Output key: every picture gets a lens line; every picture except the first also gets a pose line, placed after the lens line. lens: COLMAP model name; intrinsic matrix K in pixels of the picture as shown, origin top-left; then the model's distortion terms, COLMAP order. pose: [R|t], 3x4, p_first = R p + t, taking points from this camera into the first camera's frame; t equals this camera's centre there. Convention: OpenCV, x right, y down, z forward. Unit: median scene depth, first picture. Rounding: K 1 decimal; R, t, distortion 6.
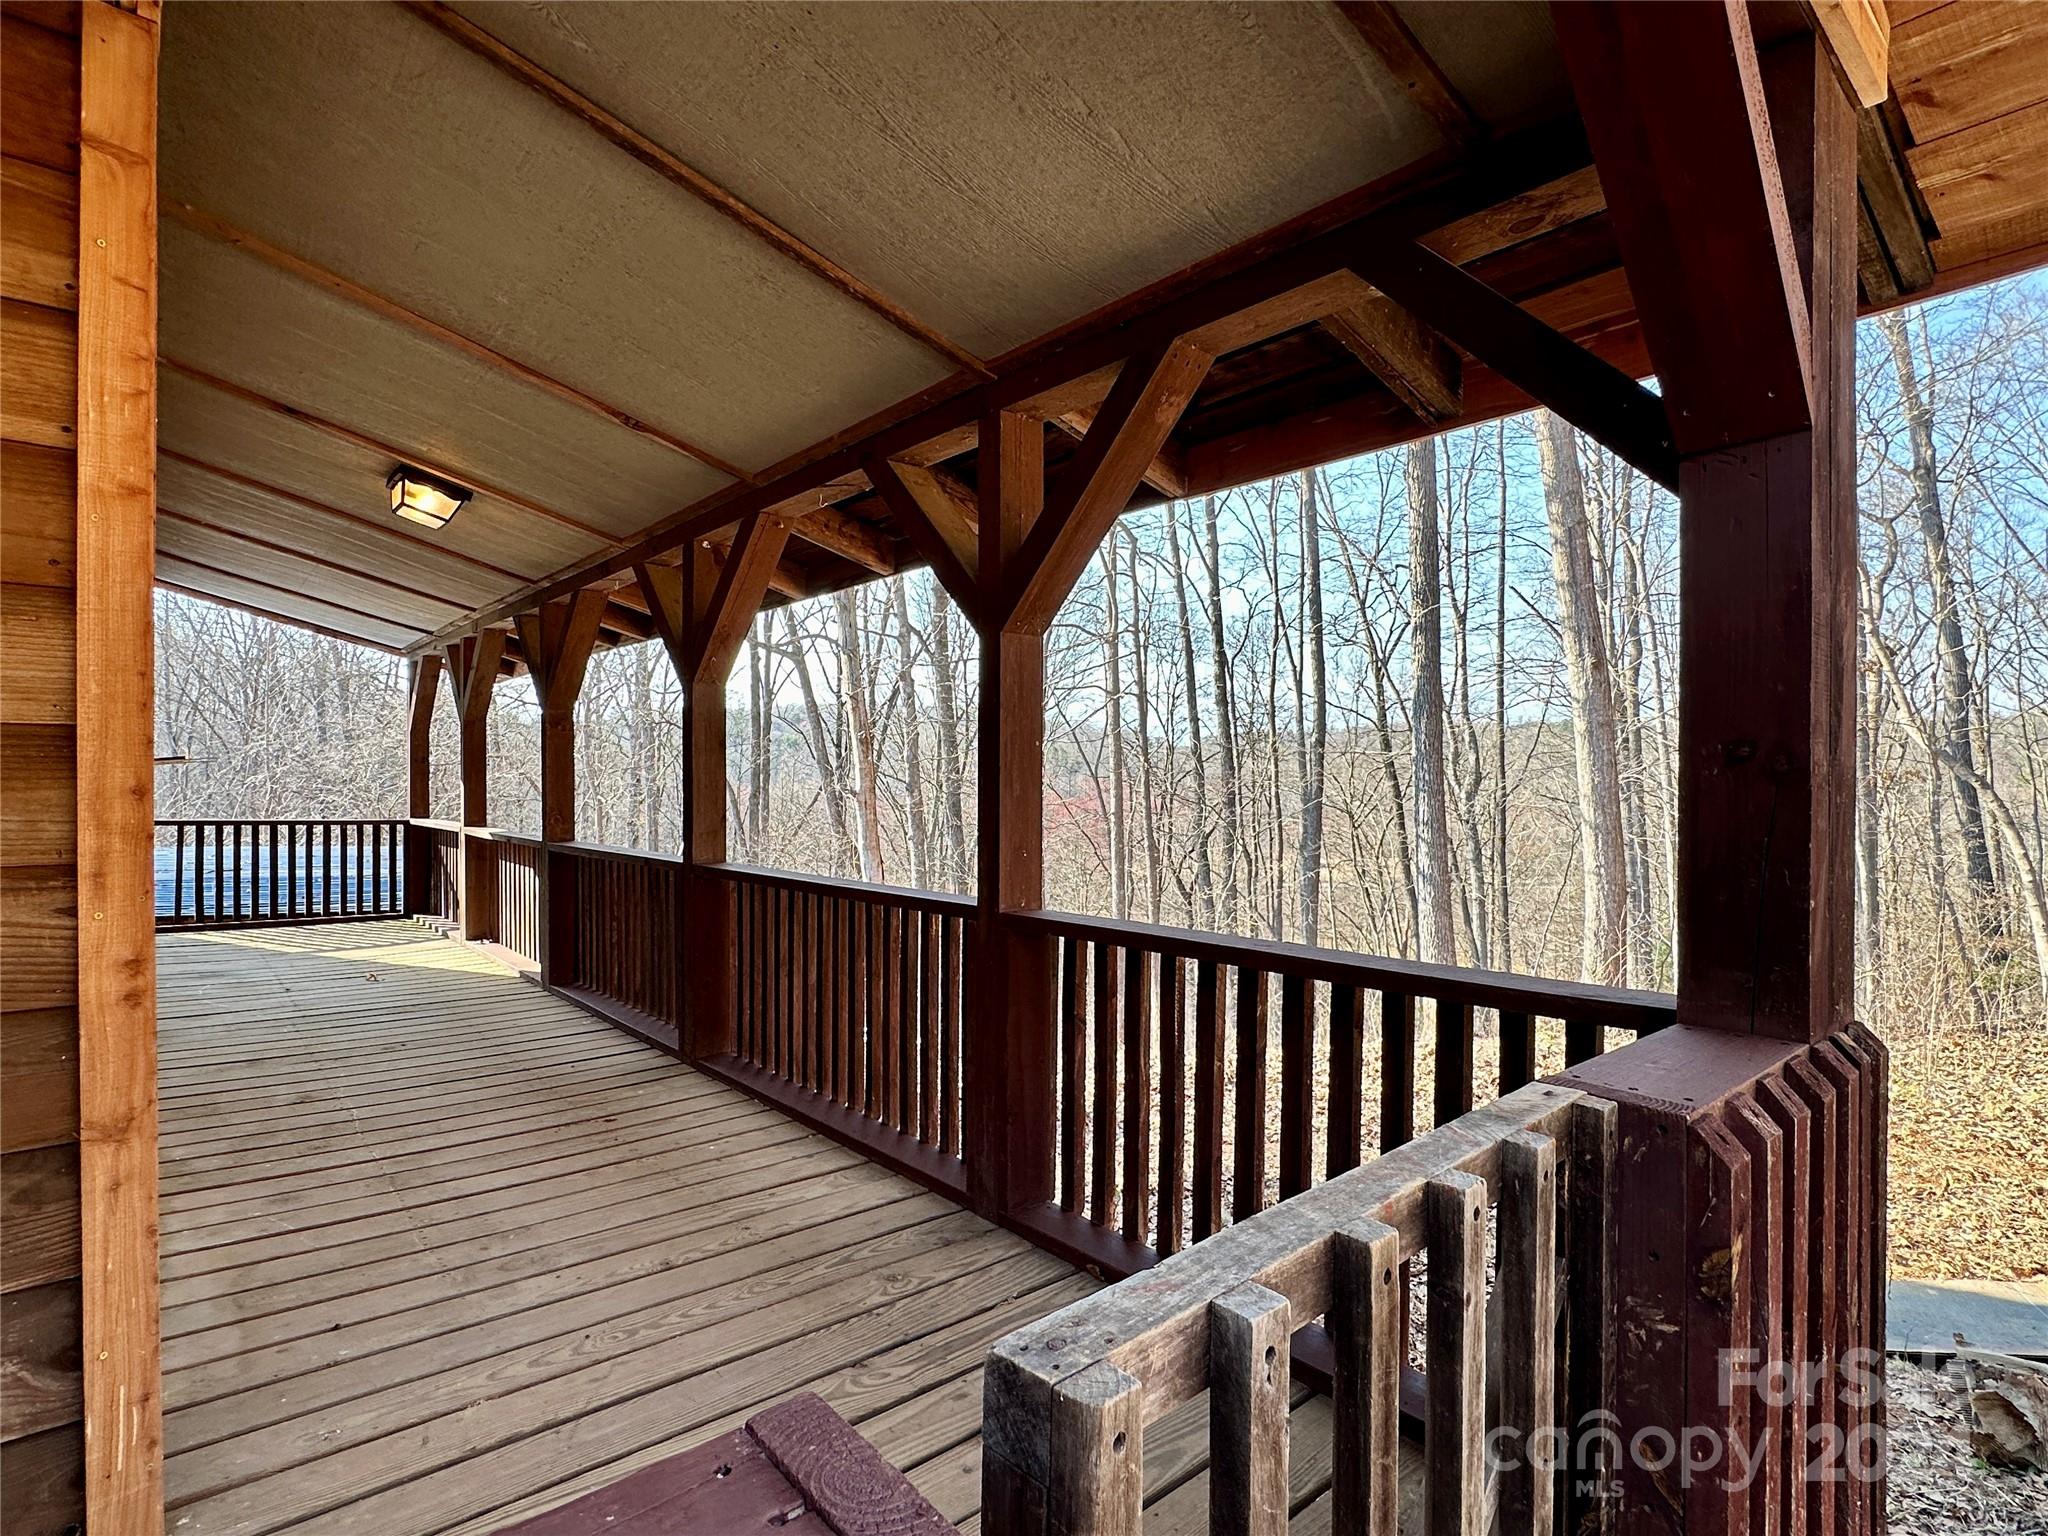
lens RADIAL K [[1036.6, 0, 1033.6], [0, 1036.6, 774.5], [0, 0, 1]] dist [0.004125, -0.000084]
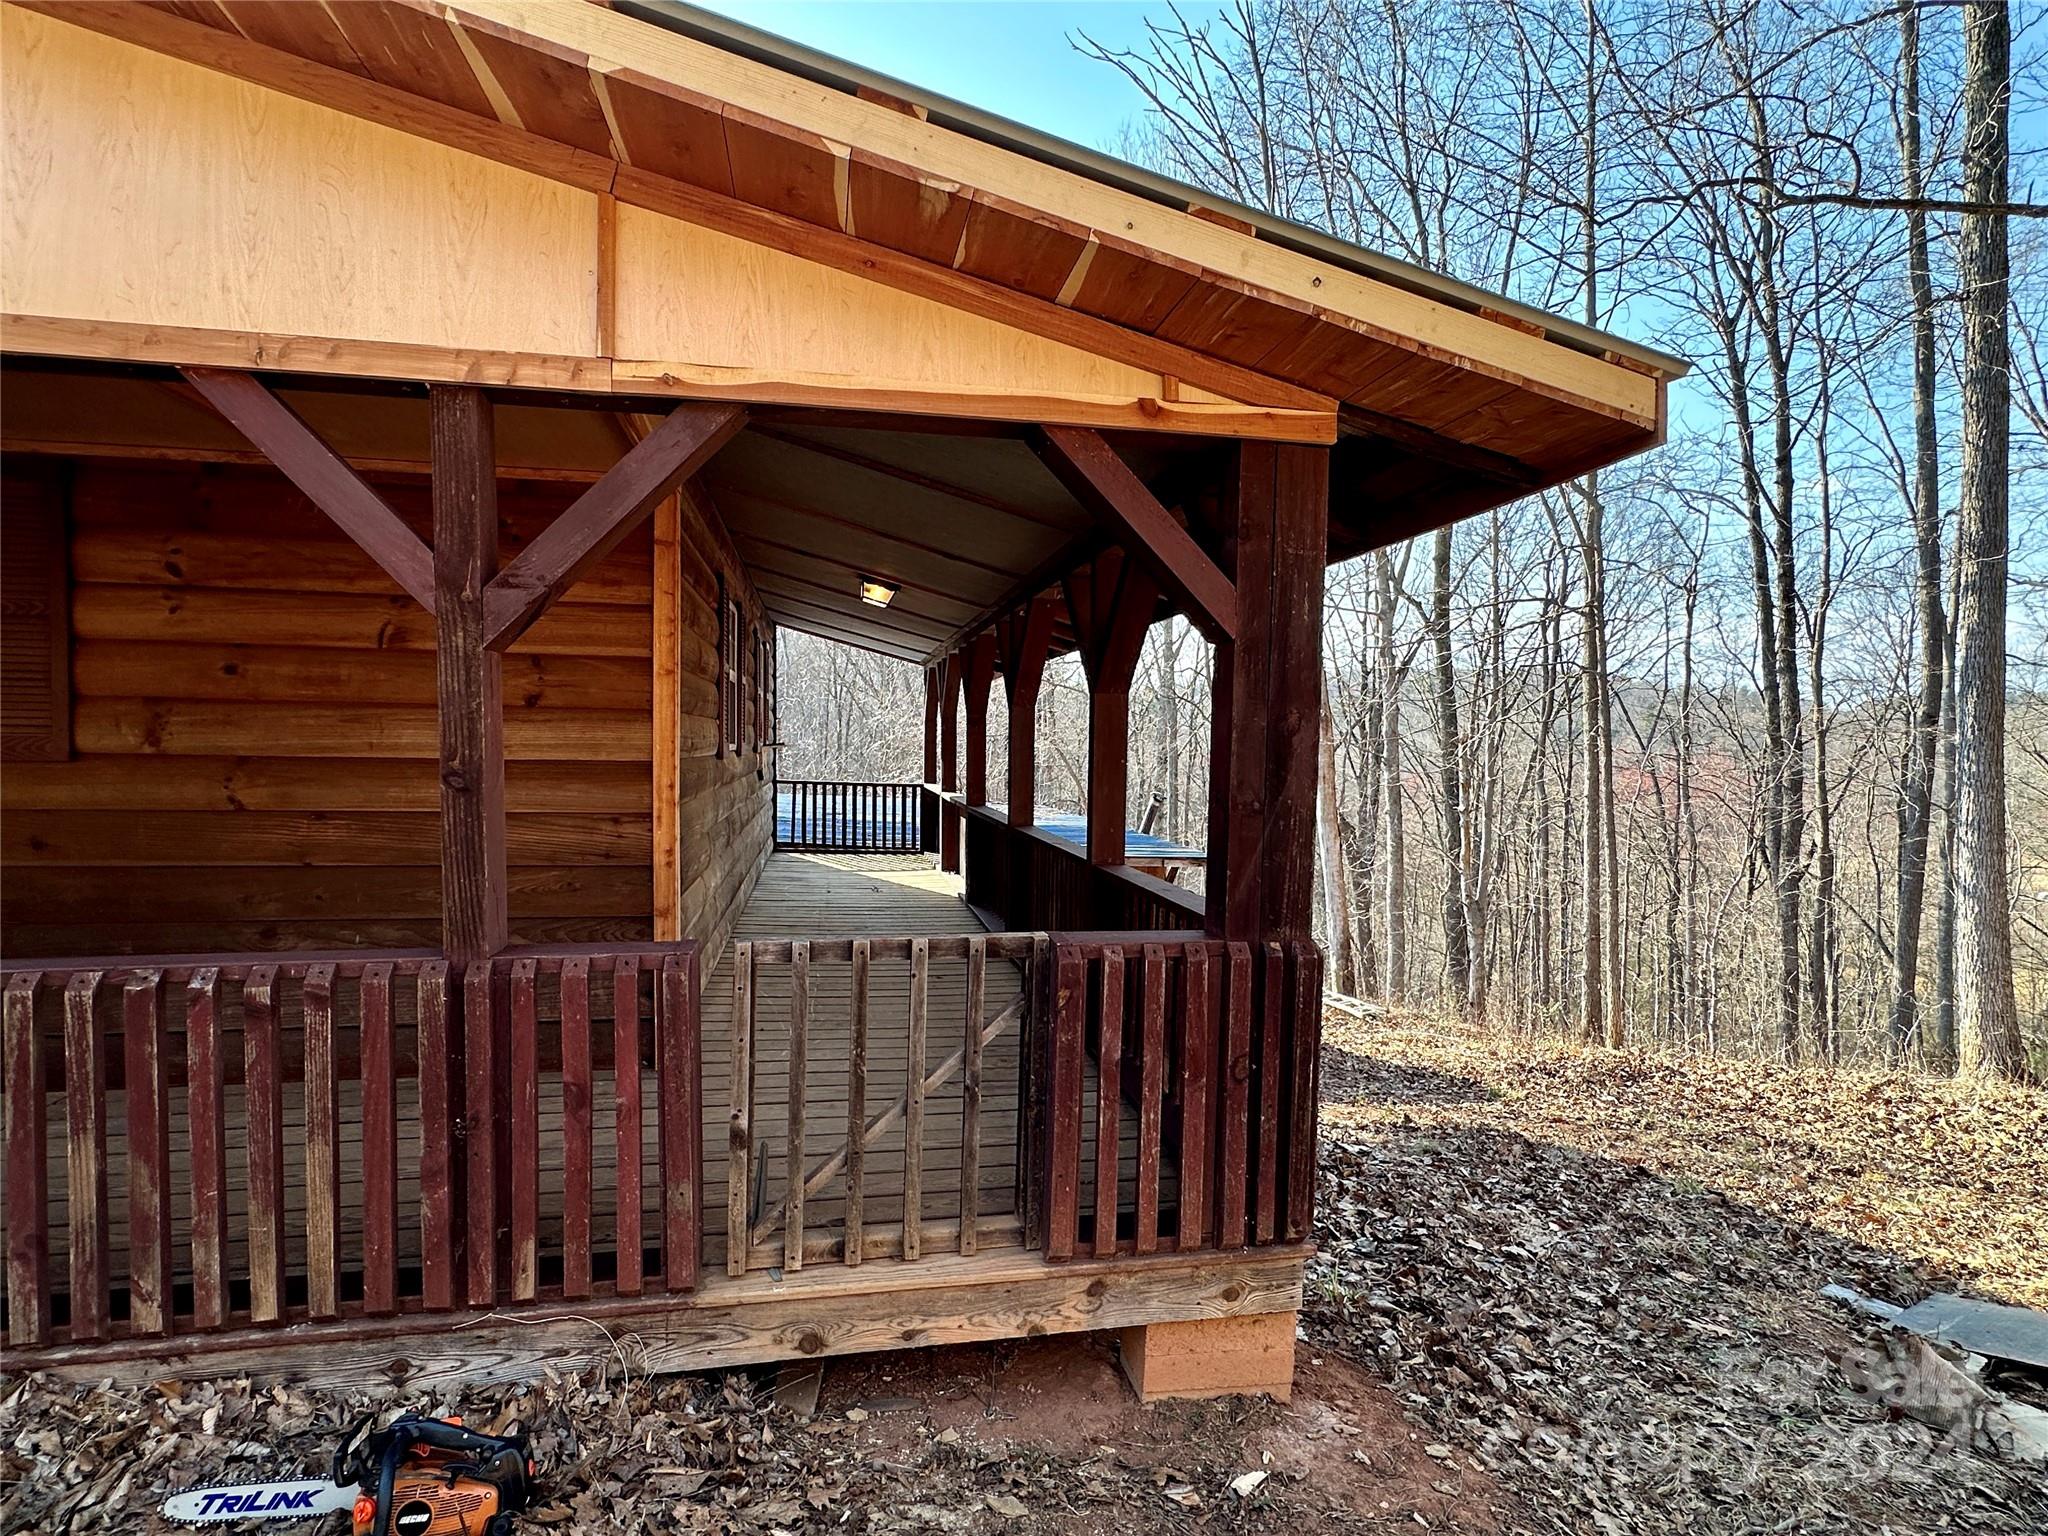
lens RADIAL K [[1036.6, 0, 1025.4], [0, 1036.6, 766.3], [0, 0, 1]] dist [0.004125, -0.000084]
pose [[0.864920, 0.021631, -0.501443, 0.550768], [-0.009390, 0.999593, 0.026923, -0.051128], [0.501822, -0.018578, 0.864772, -0.364925]]
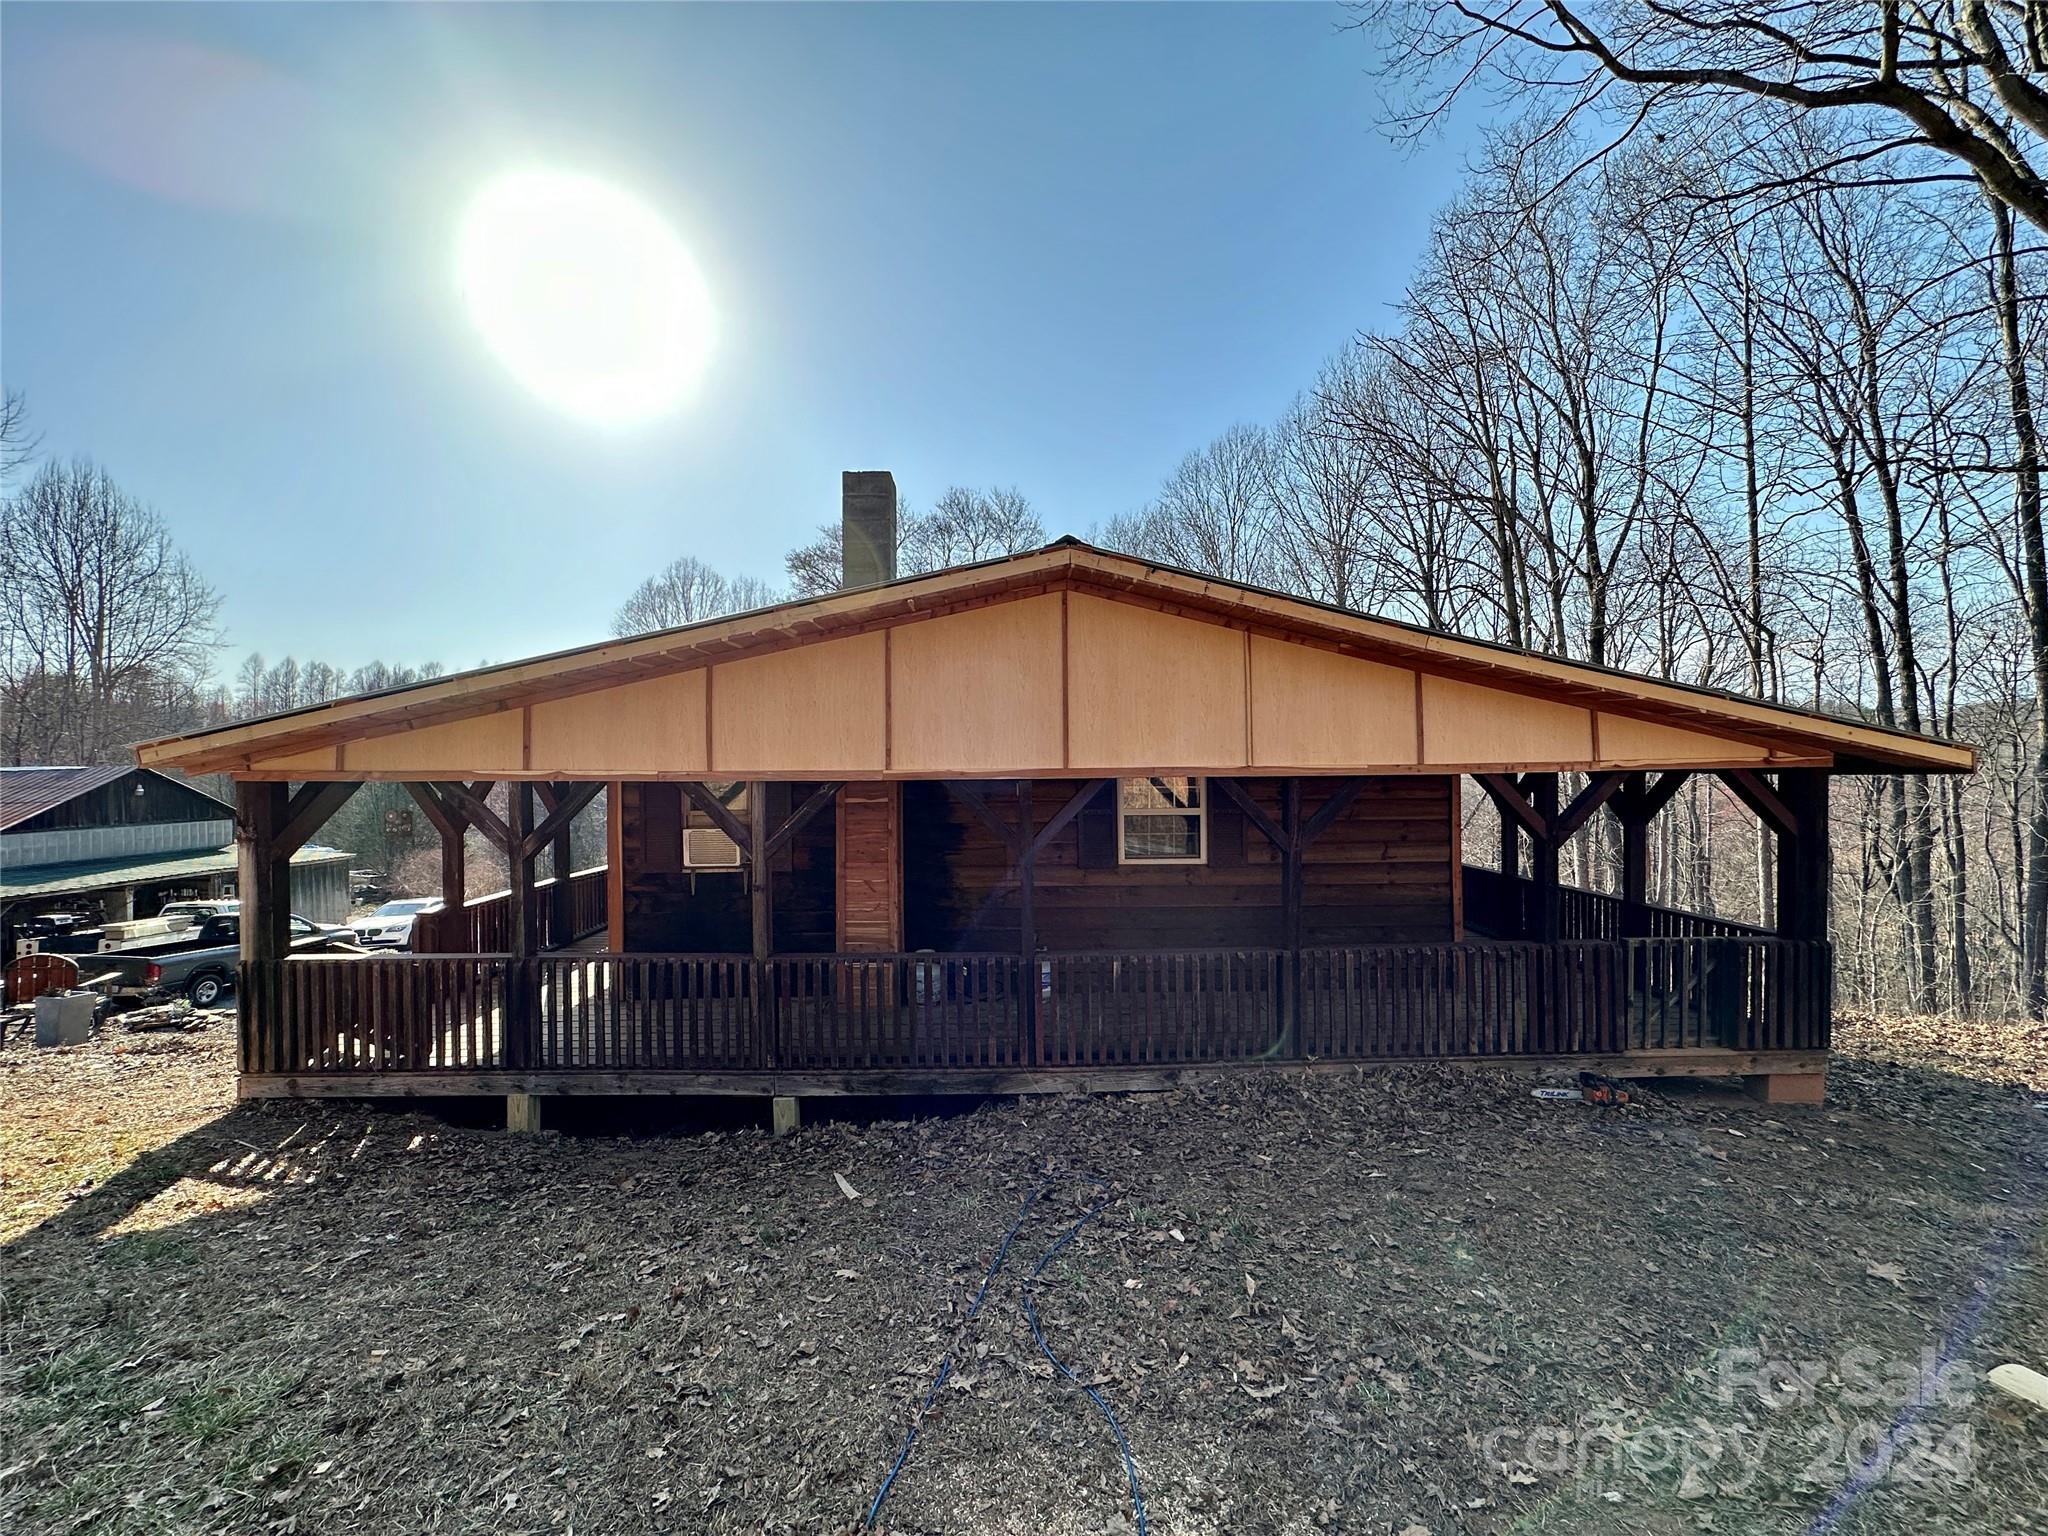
lens RADIAL K [[817.8, 0, 1031.1], [0, 817.8, 767.8], [0, 0, 1]] dist [-0.000300, 0.000334]
pose [[0.769184, -0.008580, -0.638970, 0.146749], [0.016217, 0.999850, 0.006096, -0.315462], [0.638822, -0.015052, 0.769207, -2.049173]]
